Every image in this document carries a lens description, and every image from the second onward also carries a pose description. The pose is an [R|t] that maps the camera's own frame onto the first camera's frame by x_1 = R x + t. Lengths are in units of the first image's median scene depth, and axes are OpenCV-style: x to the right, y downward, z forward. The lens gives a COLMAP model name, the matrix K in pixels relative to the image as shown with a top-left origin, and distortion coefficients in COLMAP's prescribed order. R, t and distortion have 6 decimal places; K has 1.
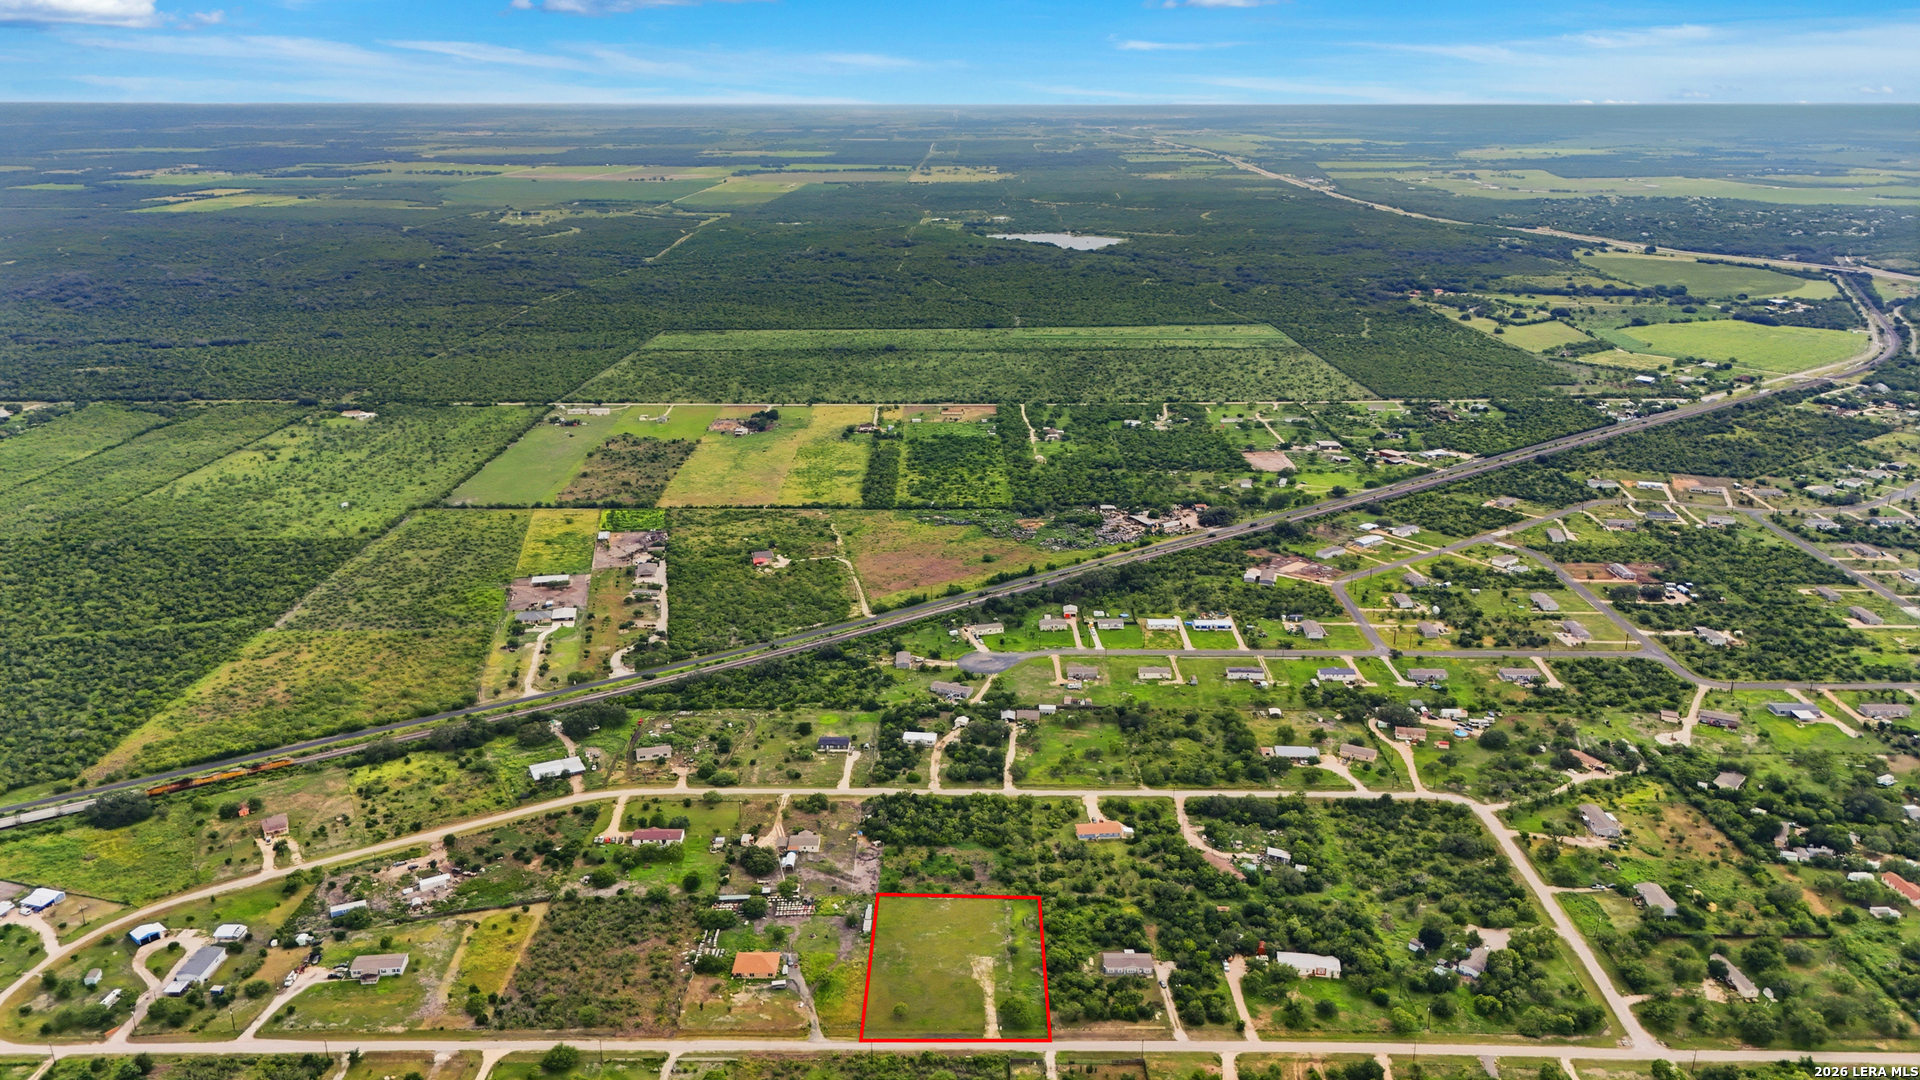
lens RADIAL K [[1418.0, 0, 959.3], [0, 1418.0, 539.8], [0, 0, 1]] dist [0.049301, -0.032840]
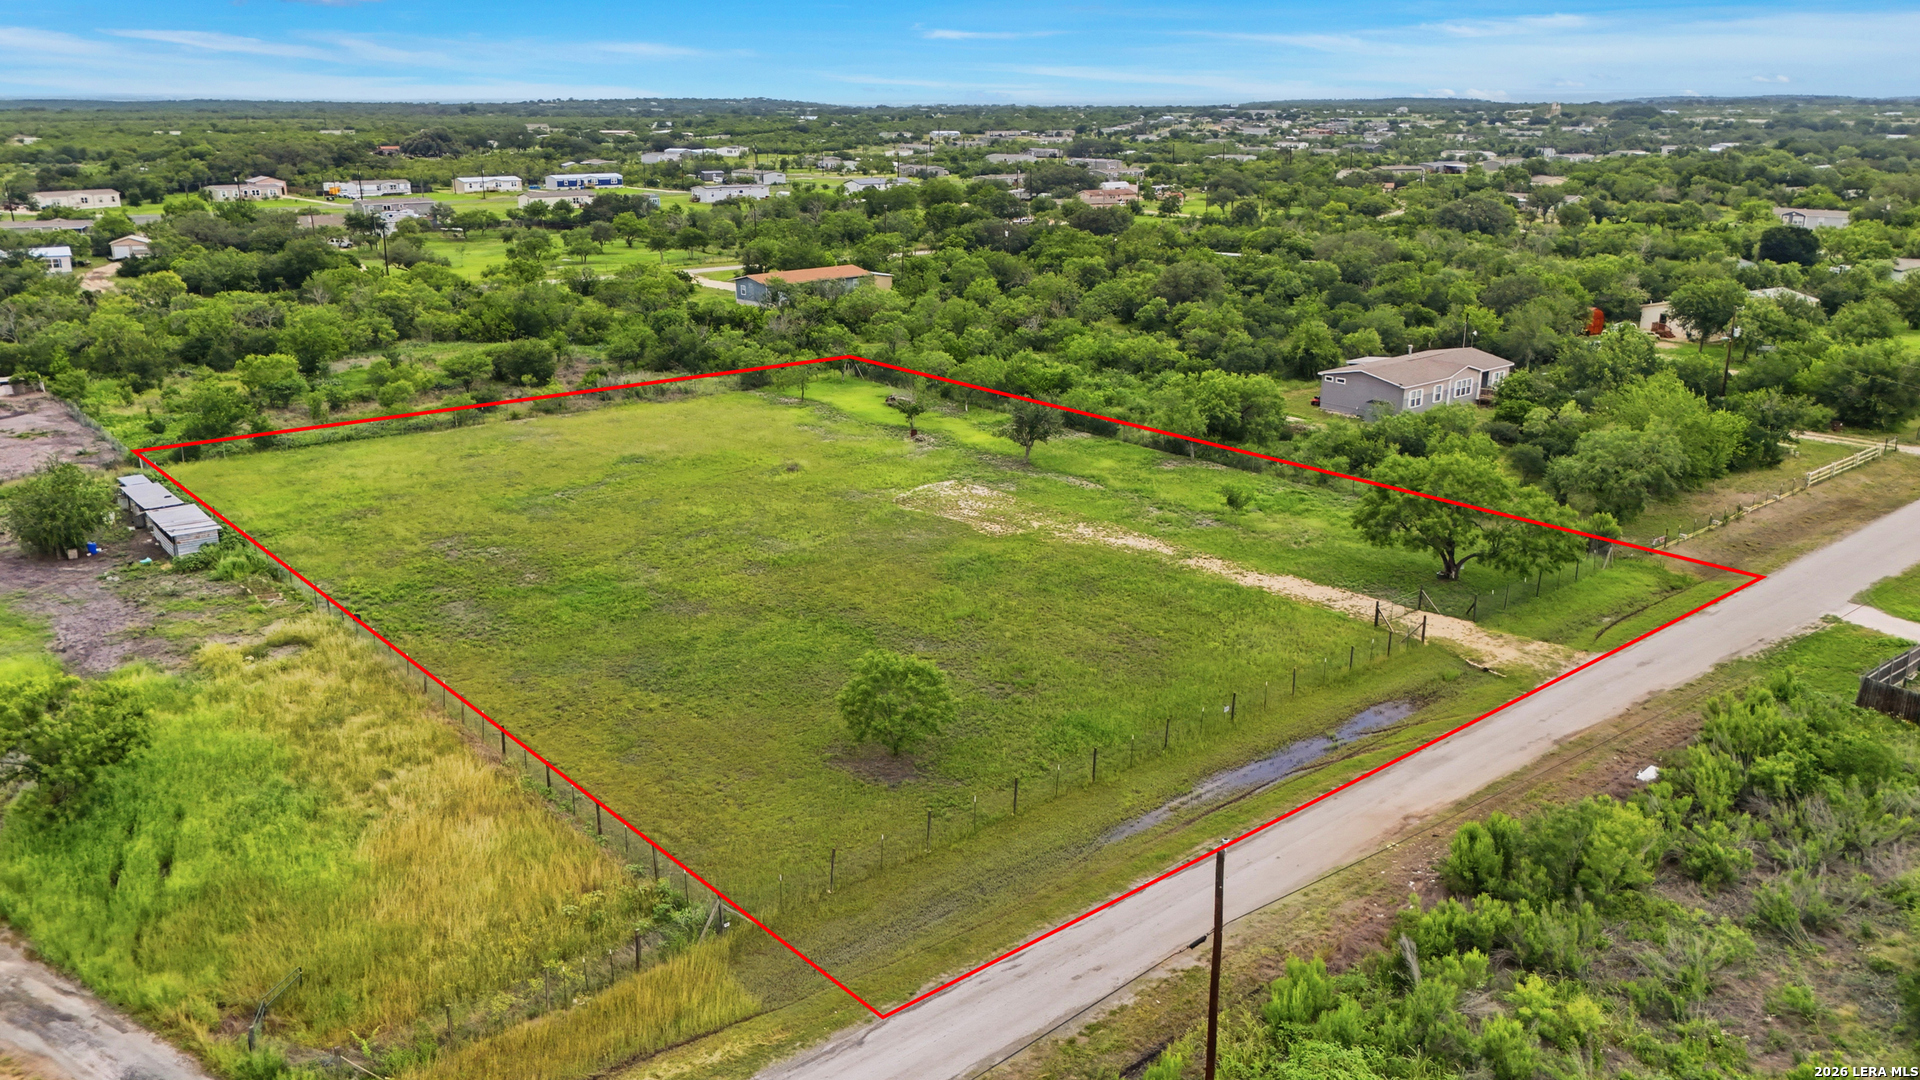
lens RADIAL K [[1418.0, 0, 963.1], [0, 1418.0, 557.7], [0, 0, 1]] dist [0.049301, -0.032840]
pose [[0.757254, -0.200520, 0.621577, -0.107221], [0.203602, 0.976755, 0.067055, 0.301484], [-0.620574, 0.075777, 0.780478, 0.873799]]
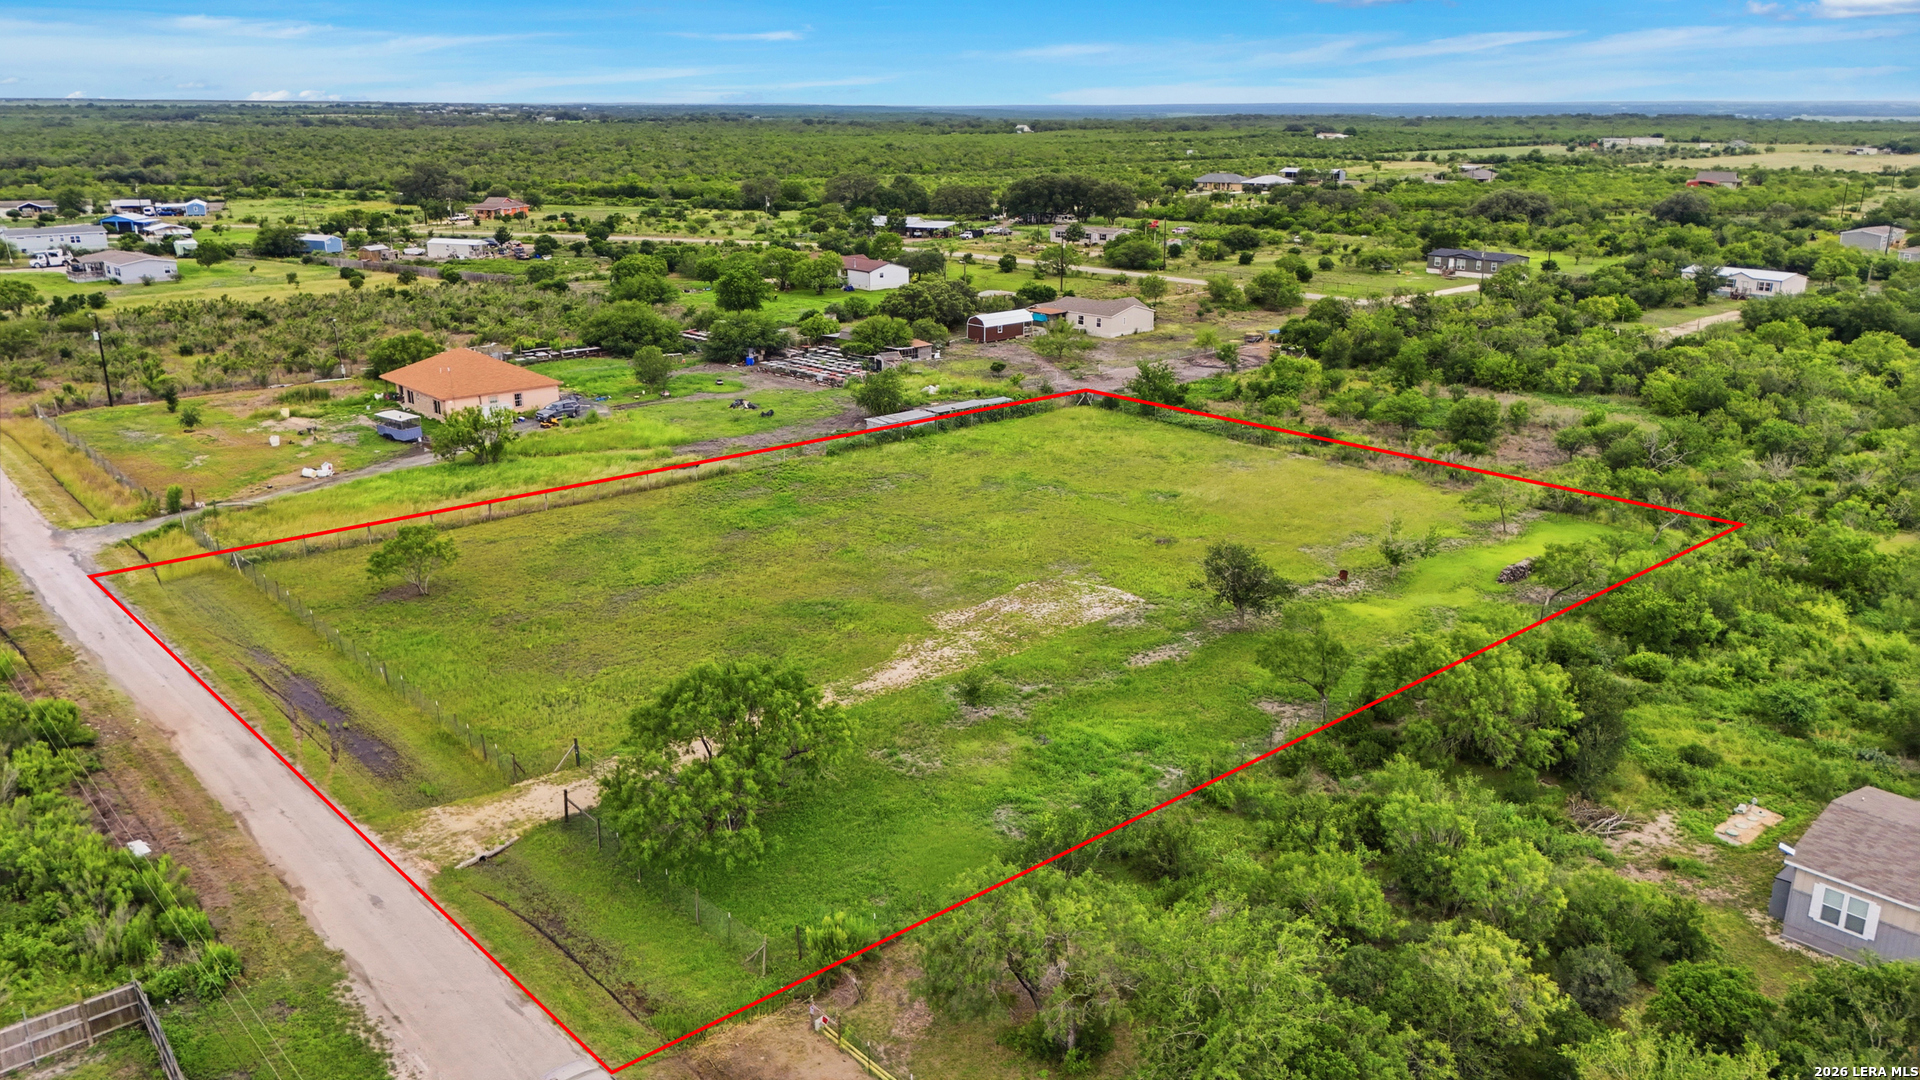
lens RADIAL K [[1418.0, 0, 970.8], [0, 1418.0, 532.9], [0, 0, 1]] dist [0.049301, -0.032840]
pose [[0.675877, 0.218039, -0.704024, 0.133082], [-0.234095, 0.969281, 0.075454, 0.287401], [0.698849, 0.113811, 0.706157, 0.893017]]
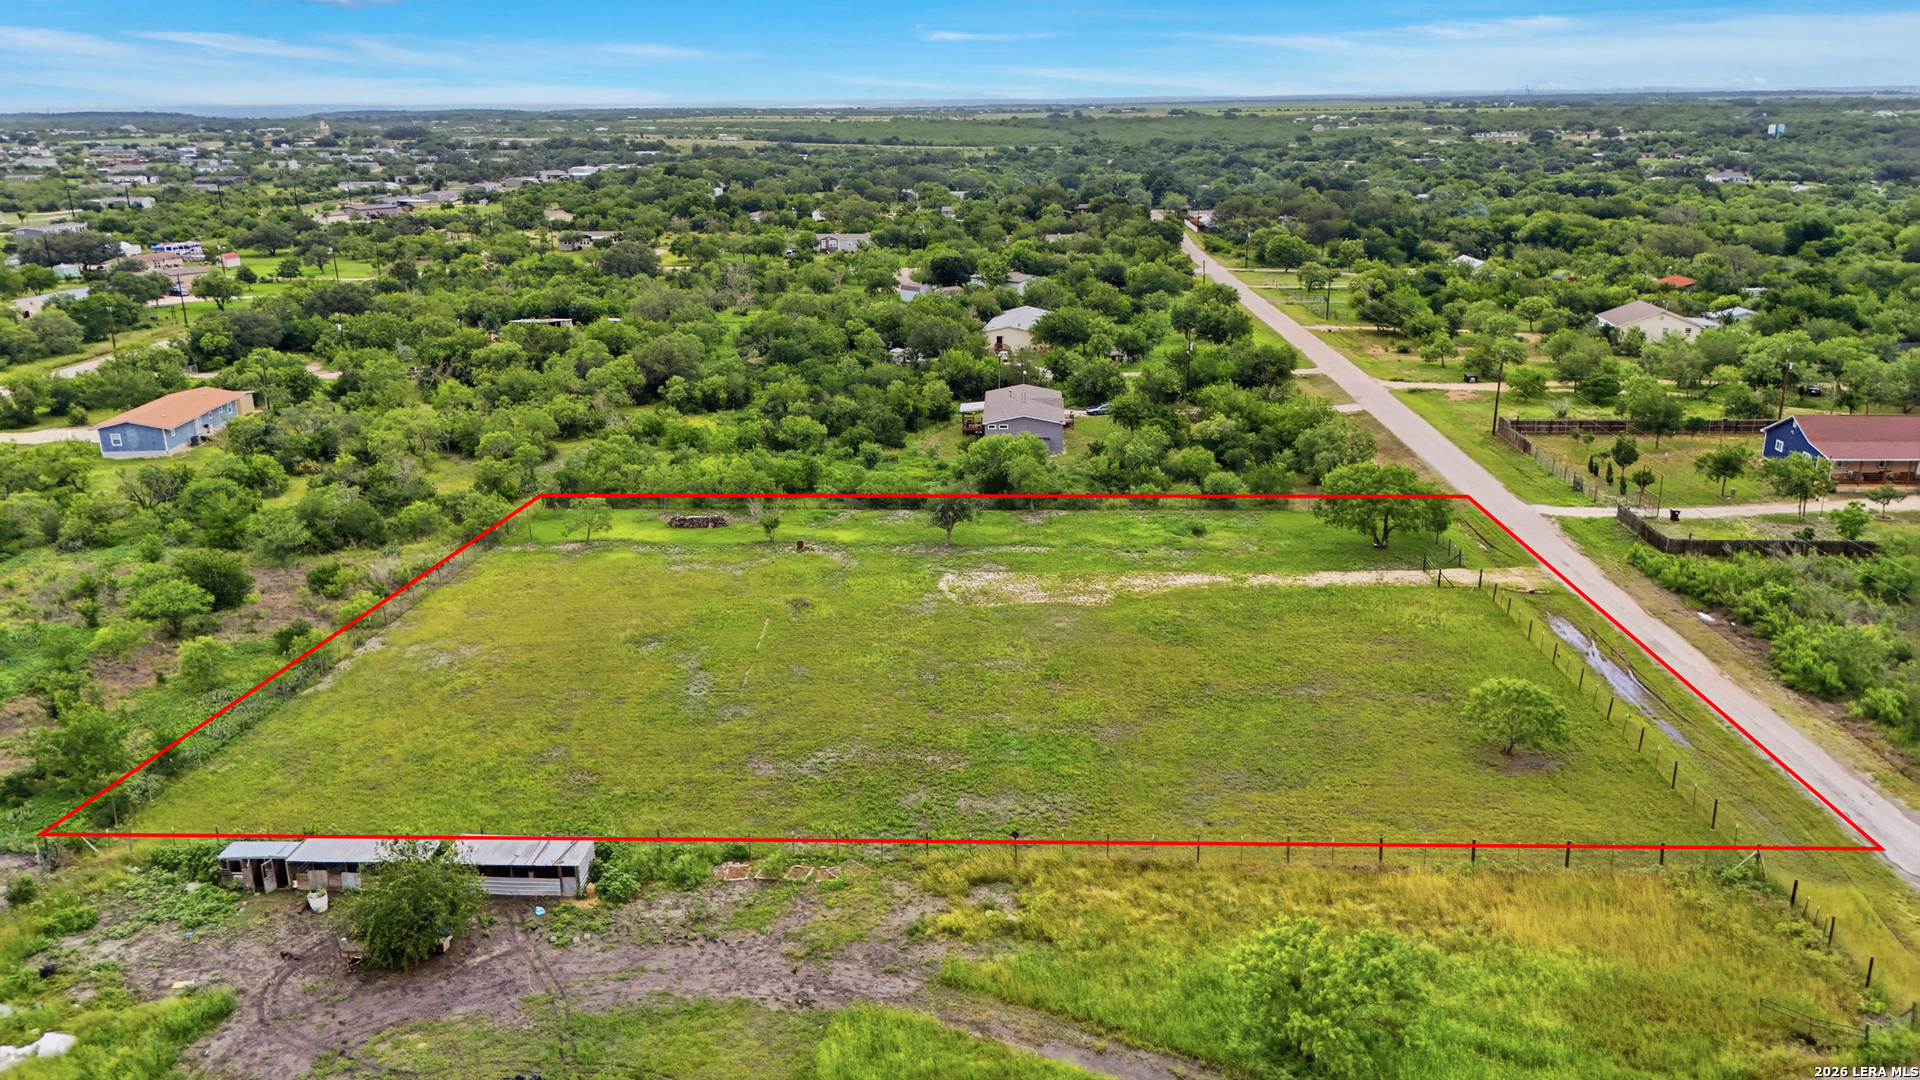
lens RADIAL K [[1418.0, 0, 960.4], [0, 1418.0, 525.7], [0, 0, 1]] dist [0.049301, -0.032840]
pose [[0.028451, -0.285309, 0.958013, -0.188910], [0.319116, 0.910842, 0.261784, 0.239307], [-0.947288, 0.298270, 0.116961, 1.005401]]
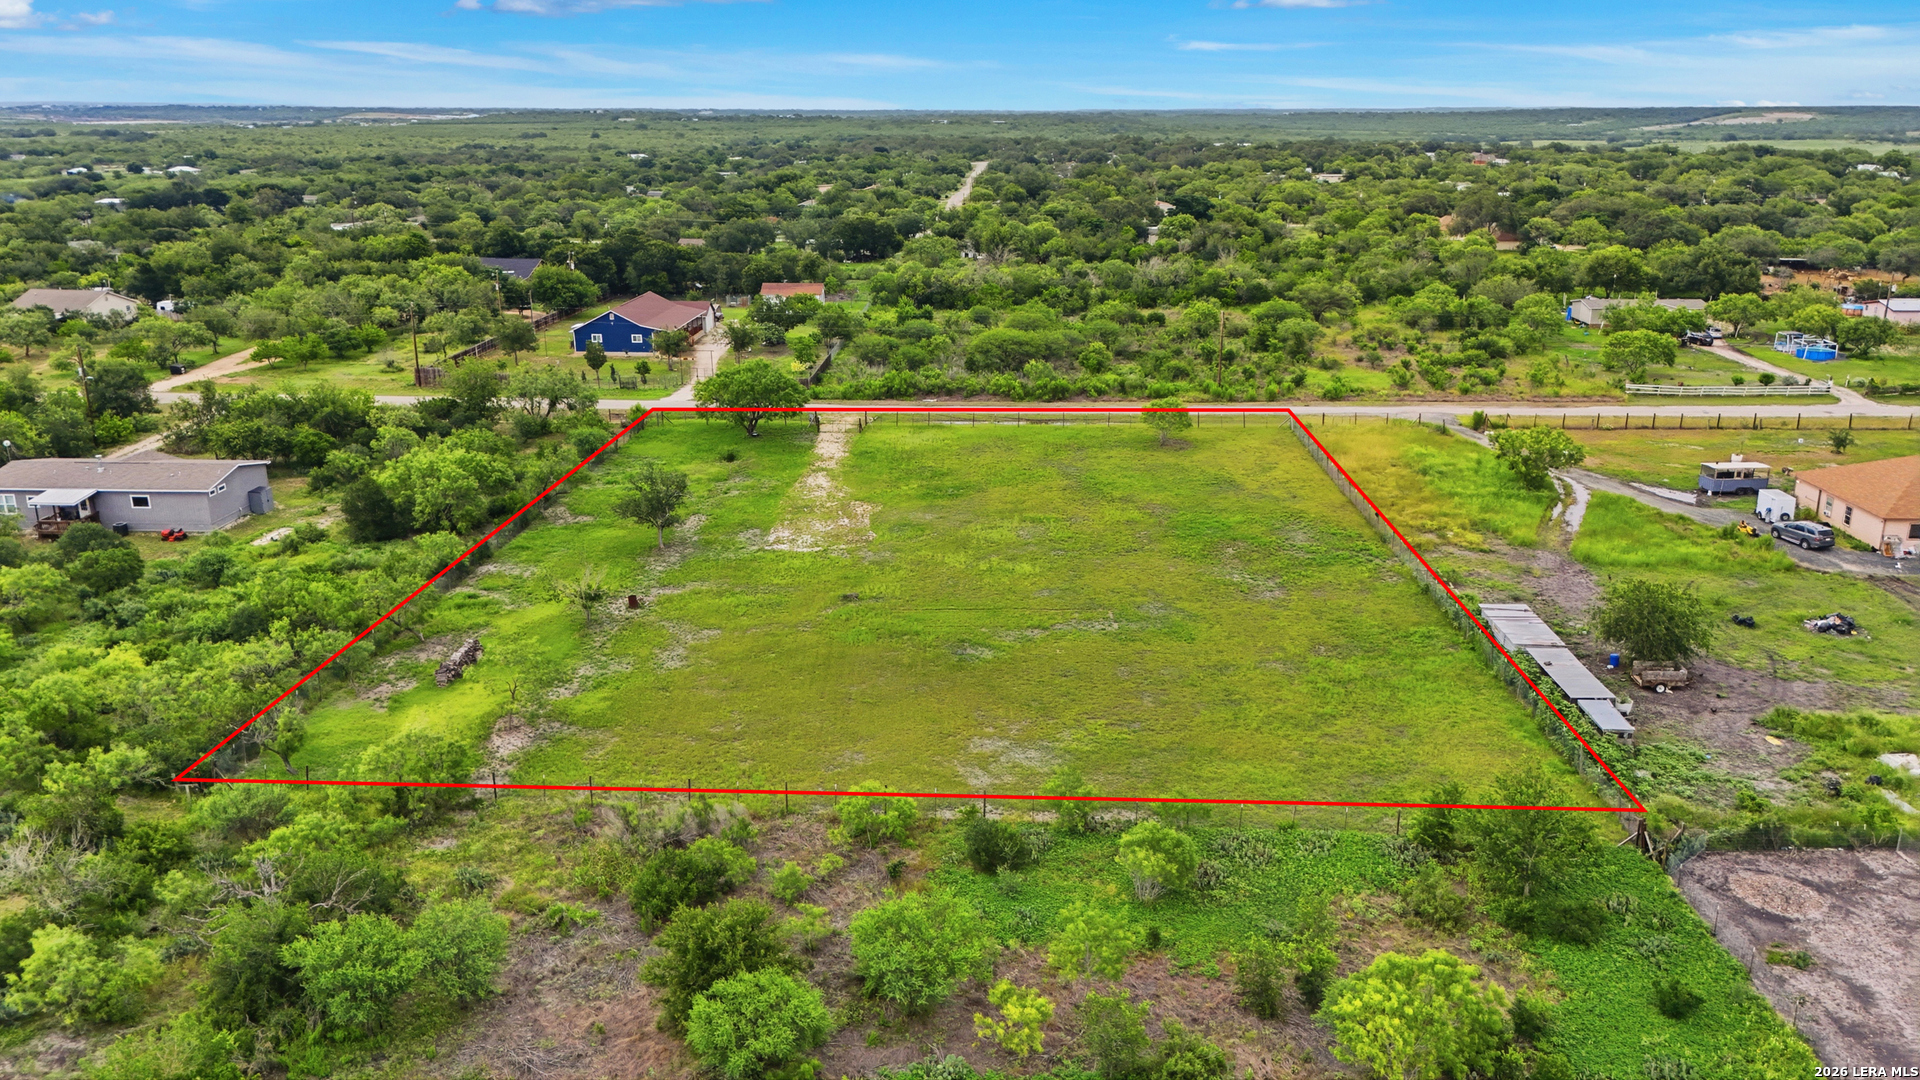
lens RADIAL K [[1418.0, 0, 967.0], [0, 1418.0, 531.9], [0, 0, 1]] dist [0.049301, -0.032840]
pose [[-0.999592, -0.006929, 0.027713, -0.010808], [0.010164, 0.820376, 0.571734, 0.187418], [-0.026697, 0.571782, -0.819971, 1.198995]]
